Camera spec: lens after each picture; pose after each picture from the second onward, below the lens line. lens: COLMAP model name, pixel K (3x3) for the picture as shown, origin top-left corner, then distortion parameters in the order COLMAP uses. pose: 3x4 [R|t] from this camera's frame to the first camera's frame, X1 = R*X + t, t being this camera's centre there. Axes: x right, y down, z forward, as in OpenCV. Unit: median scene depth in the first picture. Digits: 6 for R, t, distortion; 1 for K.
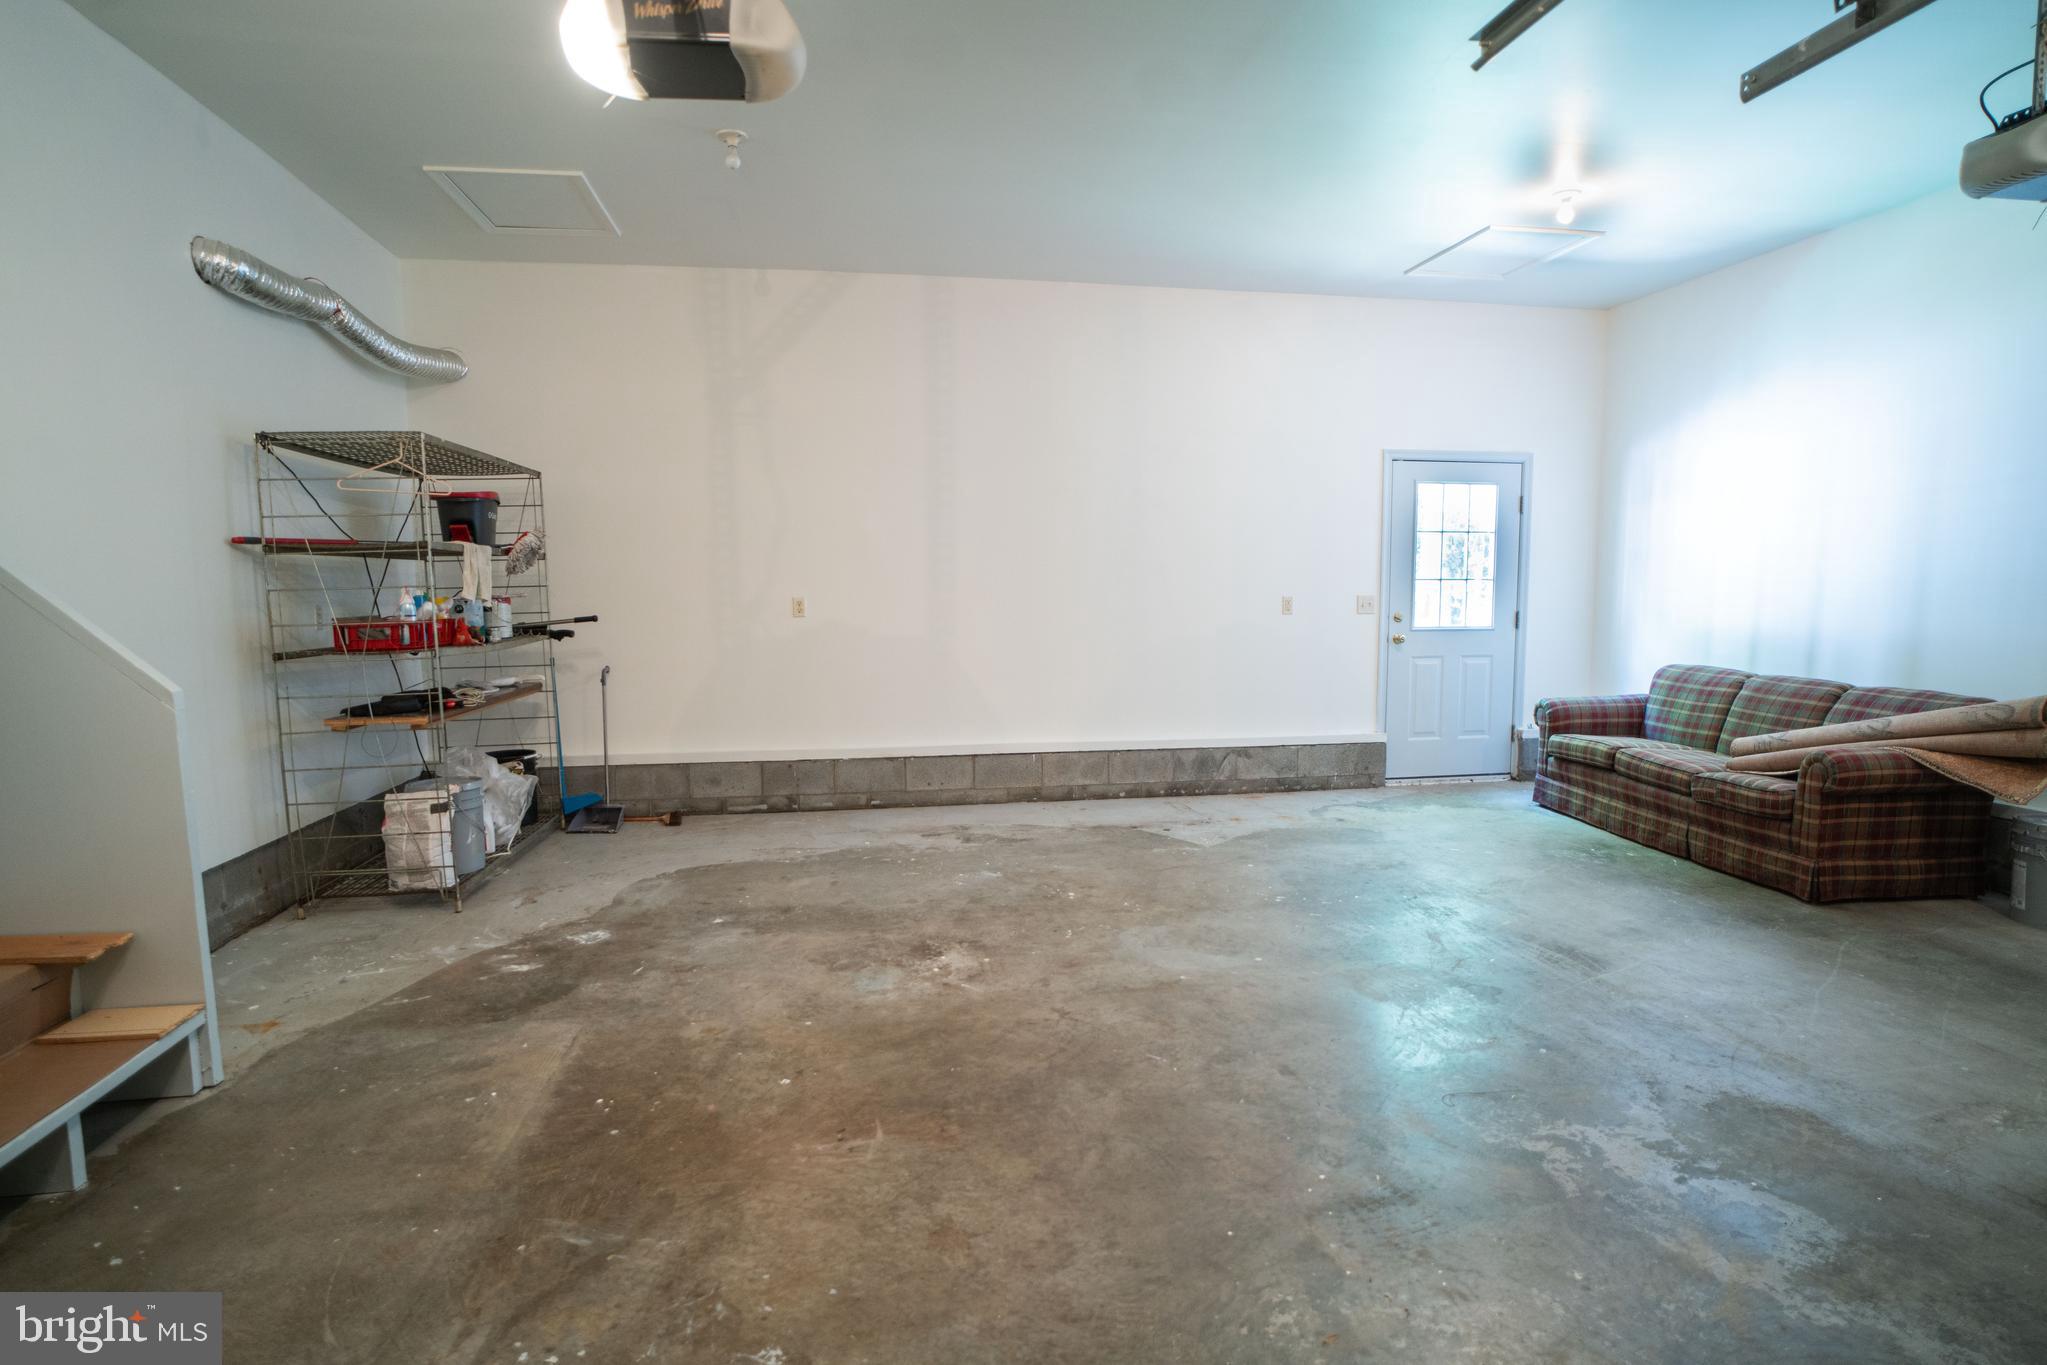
lens RADIAL K [[1077.6, 0, 1019.8], [0, 1077.6, 696.0], [0, 0, 1]] dist [-0.060300, 0.030162]
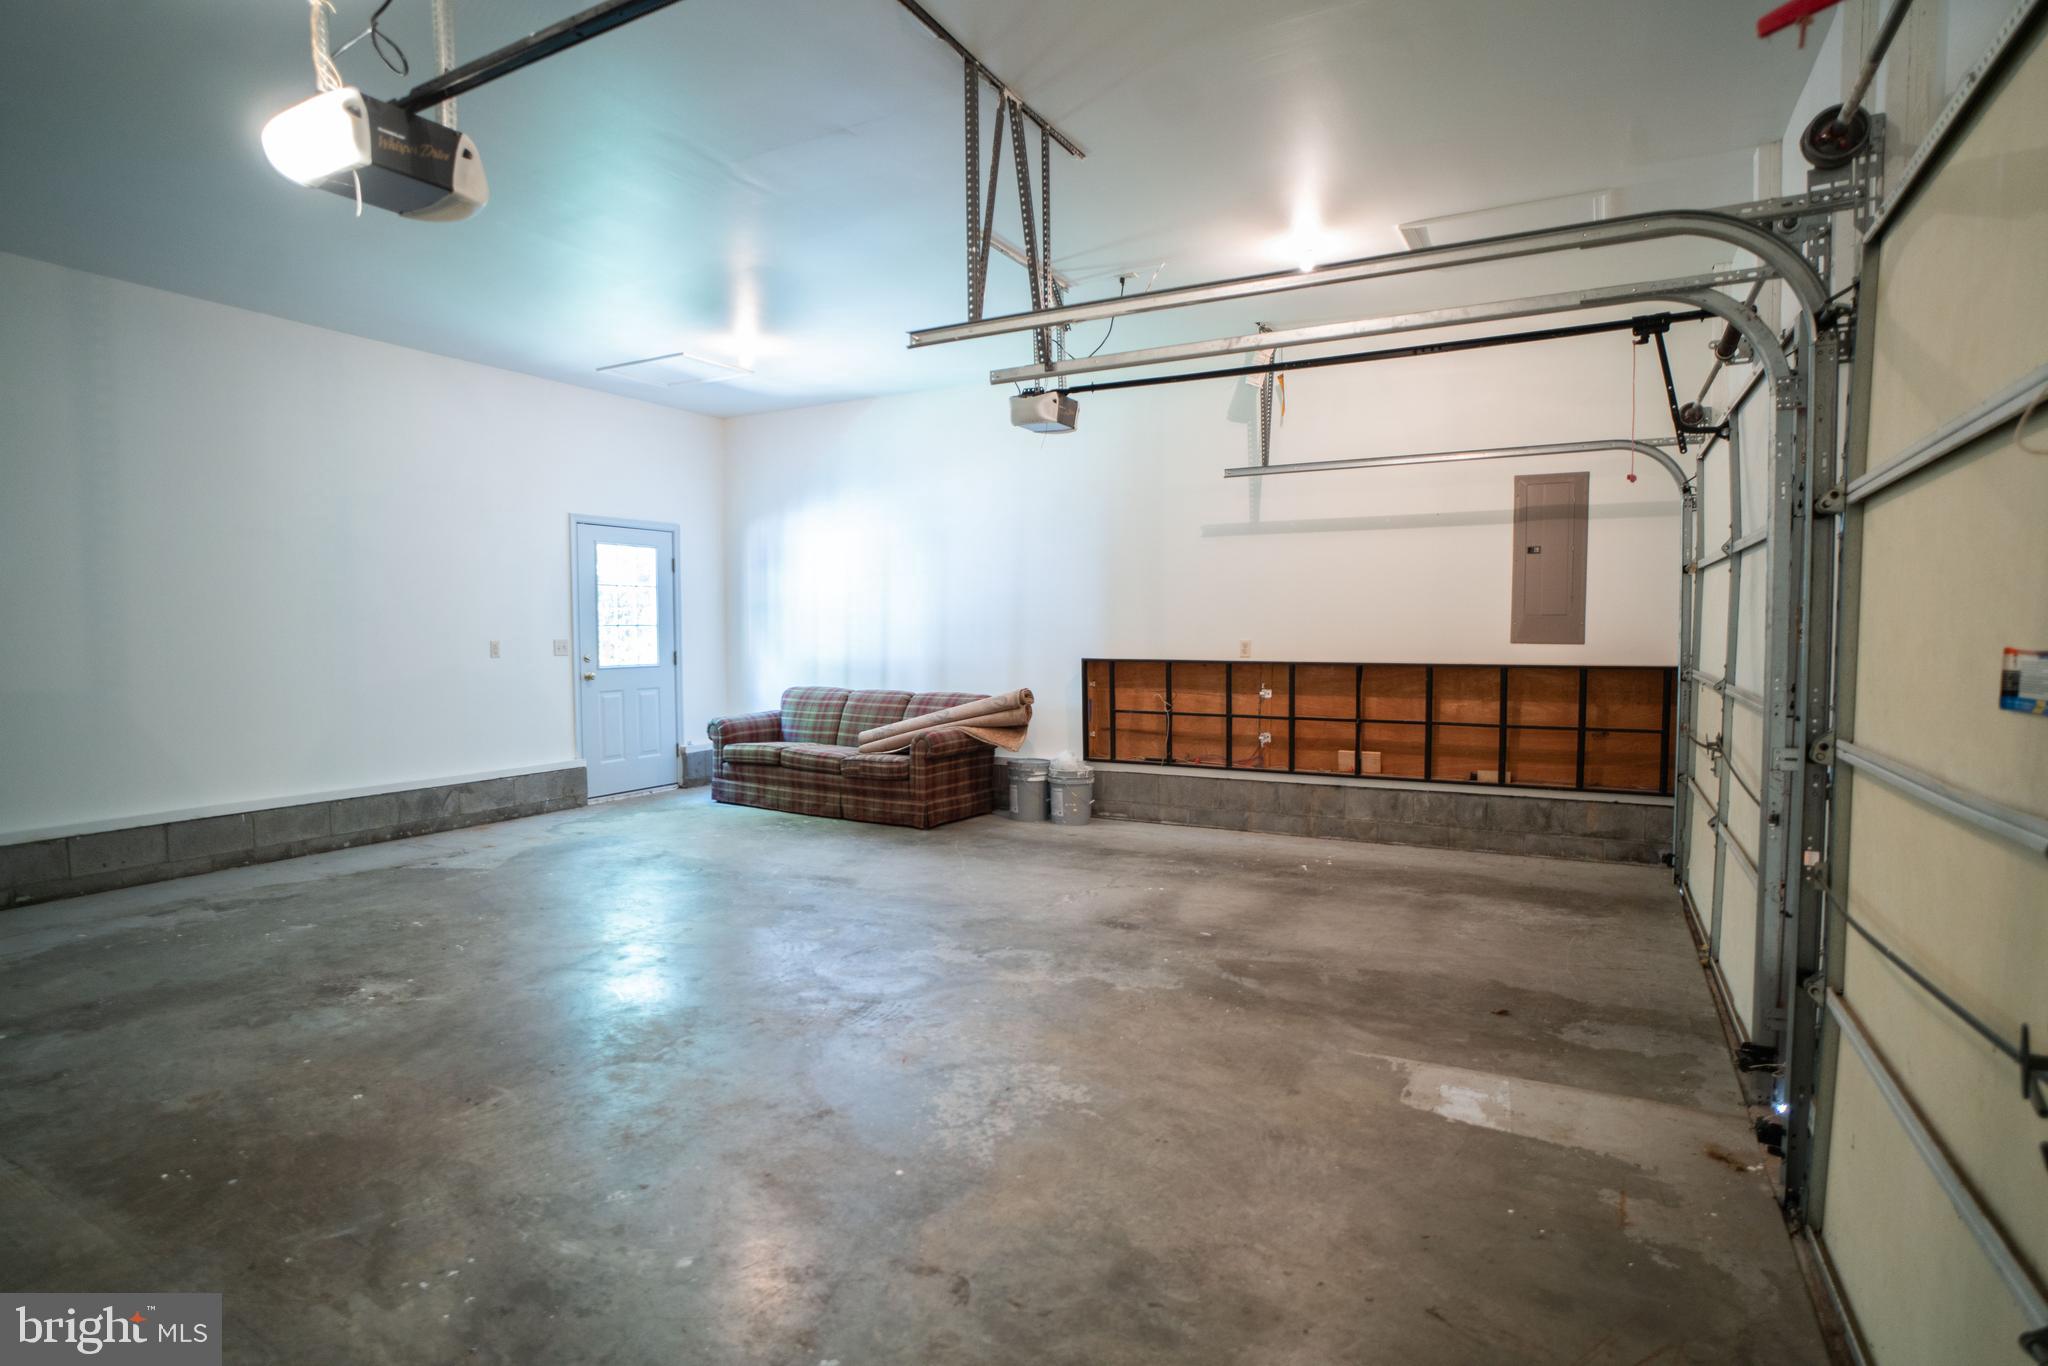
lens RADIAL K [[1078.1, 0, 1020.3], [0, 1078.1, 696.5], [0, 0, 1]] dist [-0.060300, 0.030162]
pose [[0.614589, -0.046264, 0.787490, -0.342471], [0.081256, 0.996681, -0.004862, 0.014696], [-0.784651, 0.066977, 0.616309, -0.098461]]
